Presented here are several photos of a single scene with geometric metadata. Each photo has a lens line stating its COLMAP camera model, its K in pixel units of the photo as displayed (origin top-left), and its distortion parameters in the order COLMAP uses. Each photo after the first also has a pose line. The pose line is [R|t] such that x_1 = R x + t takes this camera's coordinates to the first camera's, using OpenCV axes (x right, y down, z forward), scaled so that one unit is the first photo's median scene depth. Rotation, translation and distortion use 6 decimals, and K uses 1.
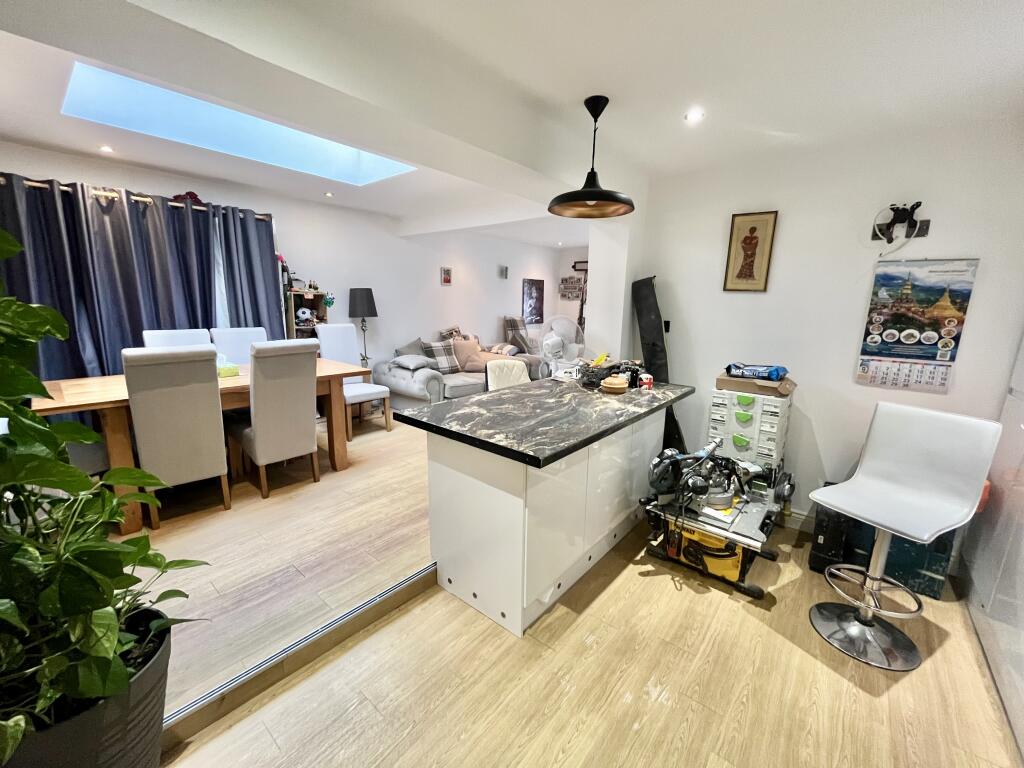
lens RADIAL K [[414.8, 0, 512.3], [0, 414.8, 384.0], [0, 0, 1]] dist [-0.004860, 0.000585]
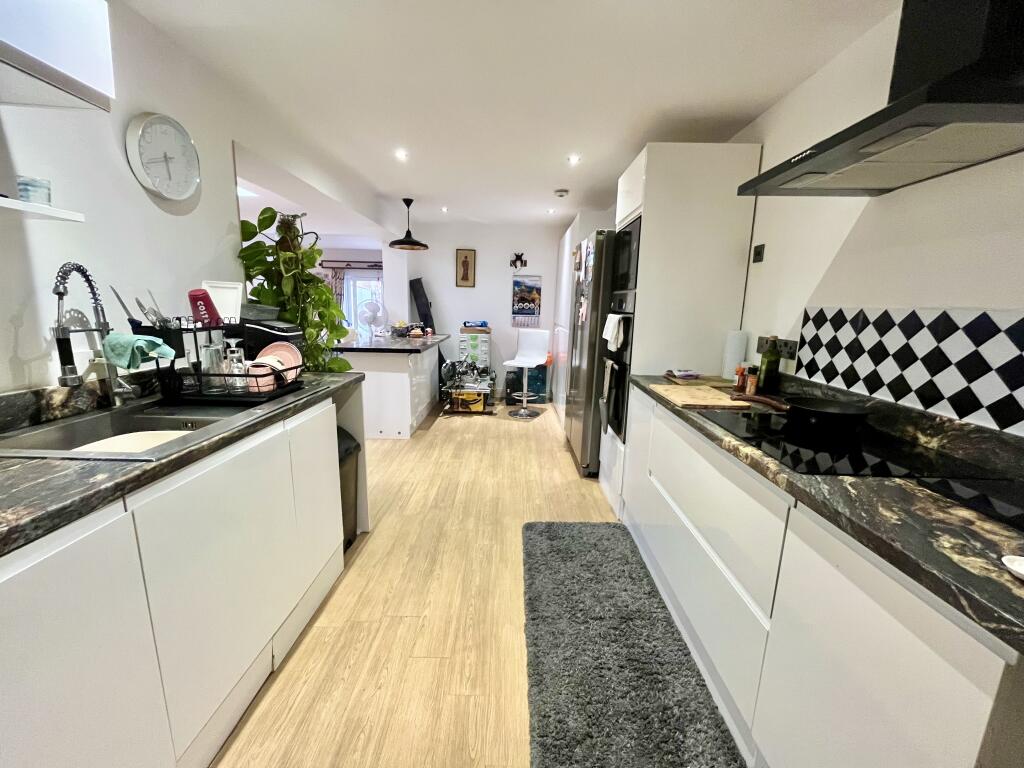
lens RADIAL K [[414.8, 0, 508.4], [0, 414.8, 381.9], [0, 0, 1]] dist [-0.004860, 0.000585]
pose [[0.775402, -0.120664, 0.619832, -0.732826], [0.118295, 0.991953, 0.045120, 0.214218], [-0.620288, 0.038337, 0.783436, -0.878828]]
